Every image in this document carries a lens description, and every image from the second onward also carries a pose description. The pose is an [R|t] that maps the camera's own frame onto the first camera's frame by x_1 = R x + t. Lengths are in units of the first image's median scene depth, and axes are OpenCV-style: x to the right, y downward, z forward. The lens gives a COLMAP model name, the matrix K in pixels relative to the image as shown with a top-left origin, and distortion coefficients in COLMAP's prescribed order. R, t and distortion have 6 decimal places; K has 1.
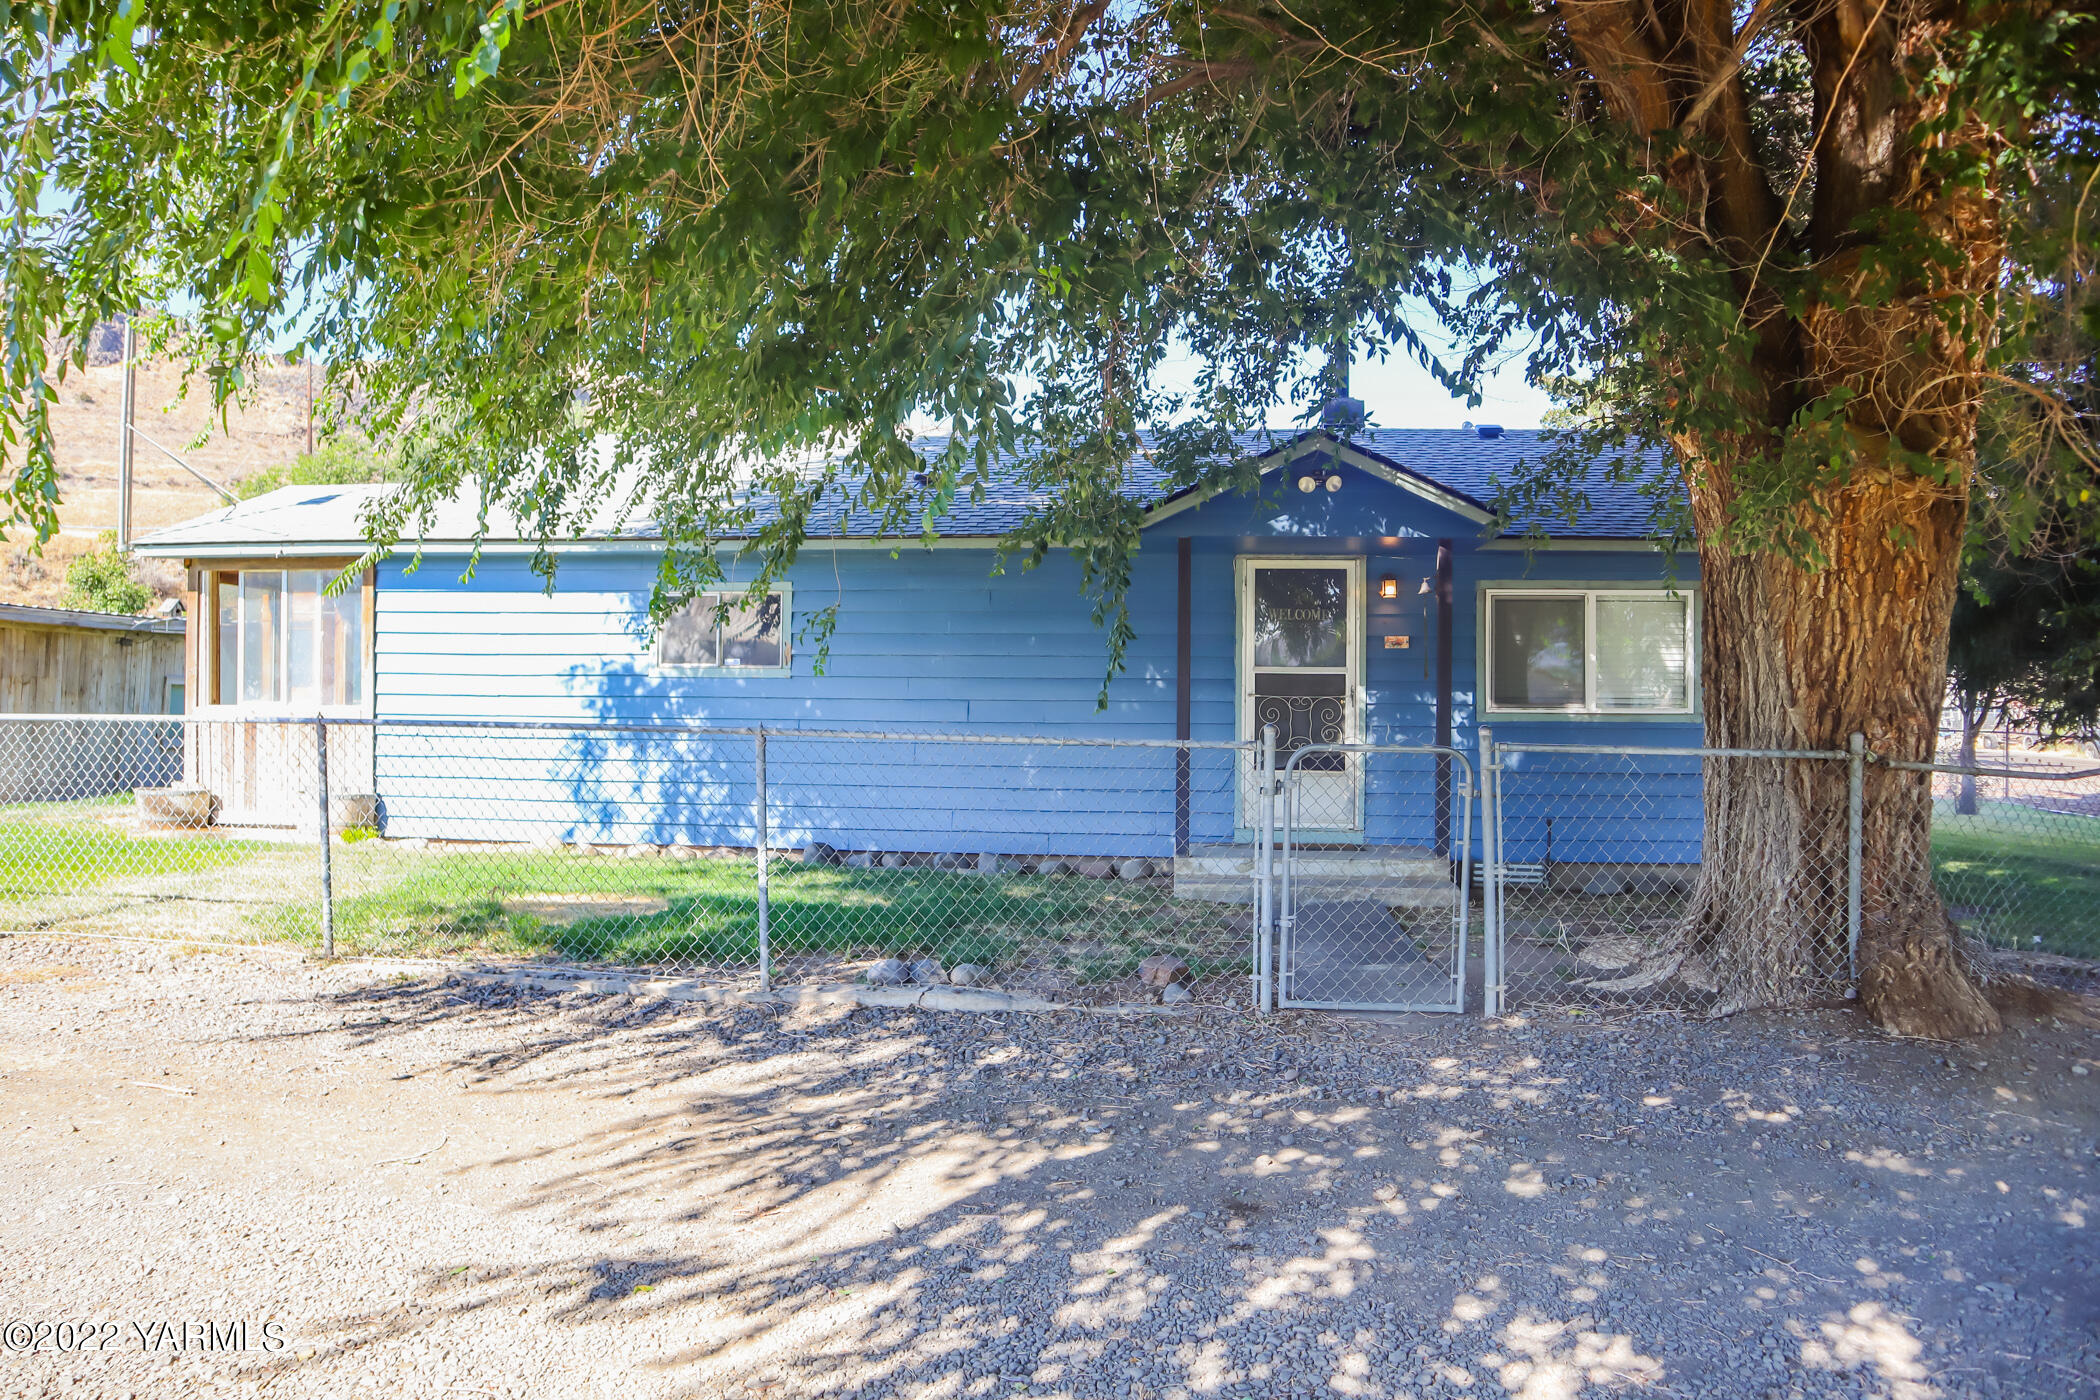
lens RADIAL K [[1442.5, 0, 1004.6], [0, 1442.5, 683.1], [0, 0, 1]] dist [-0.118826, 0.065386]
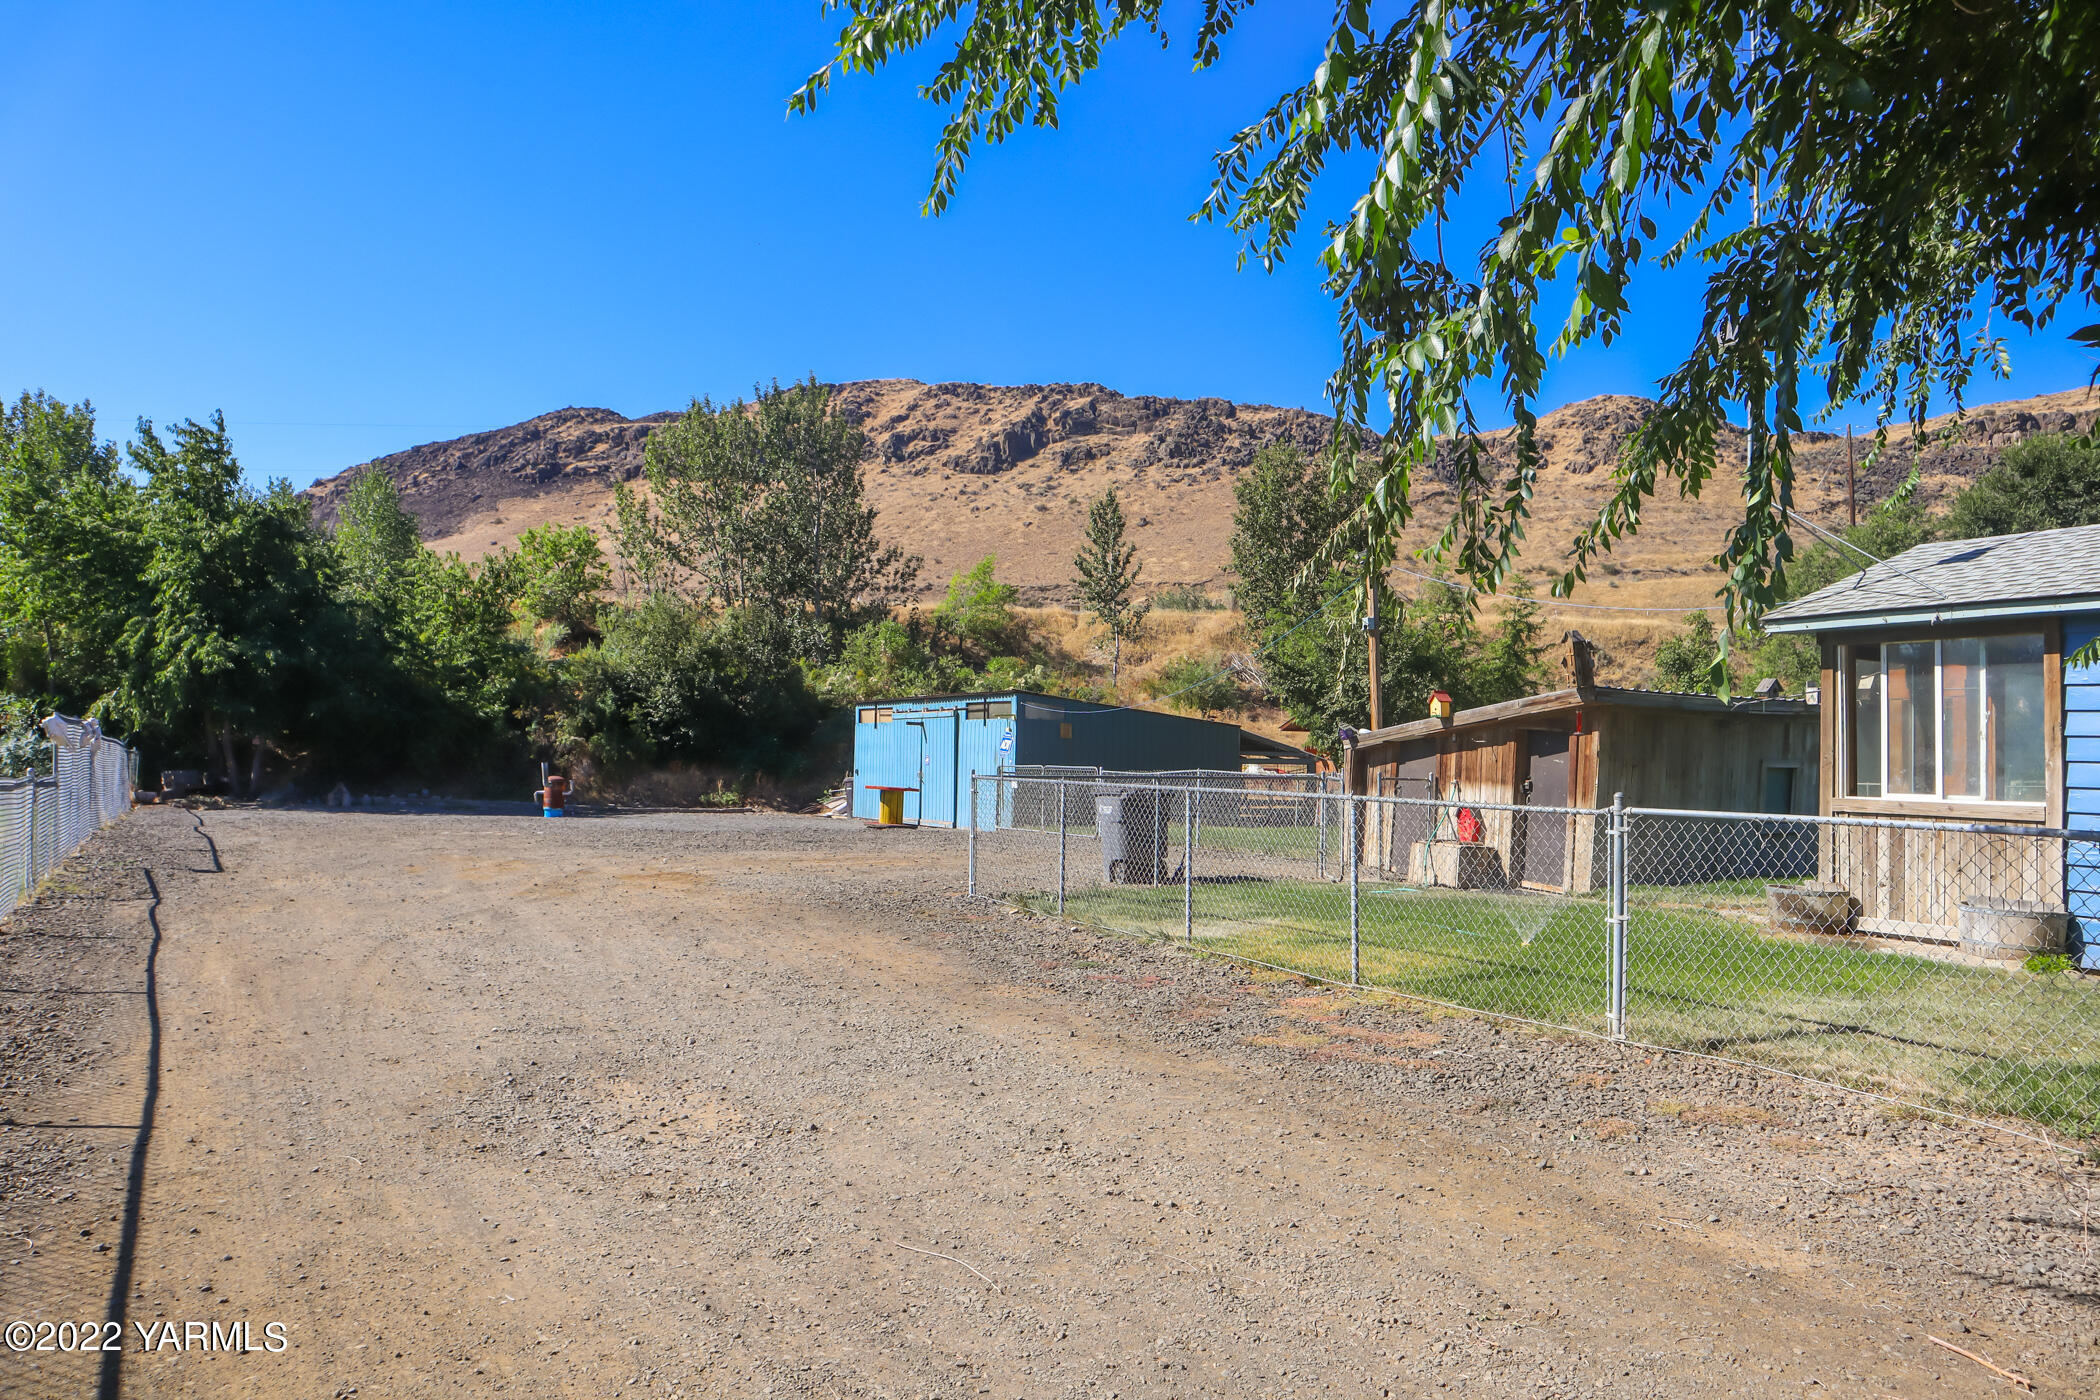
lens RADIAL K [[1442.5, 0, 1004.6], [0, 1442.5, 683.1], [0, 0, 1]] dist [-0.118826, 0.065386]
pose [[0.531103, -0.035113, -0.846579, -0.103724], [-0.012347, 0.998714, -0.049169, -0.005926], [0.847217, 0.036567, 0.529987, 0.074040]]
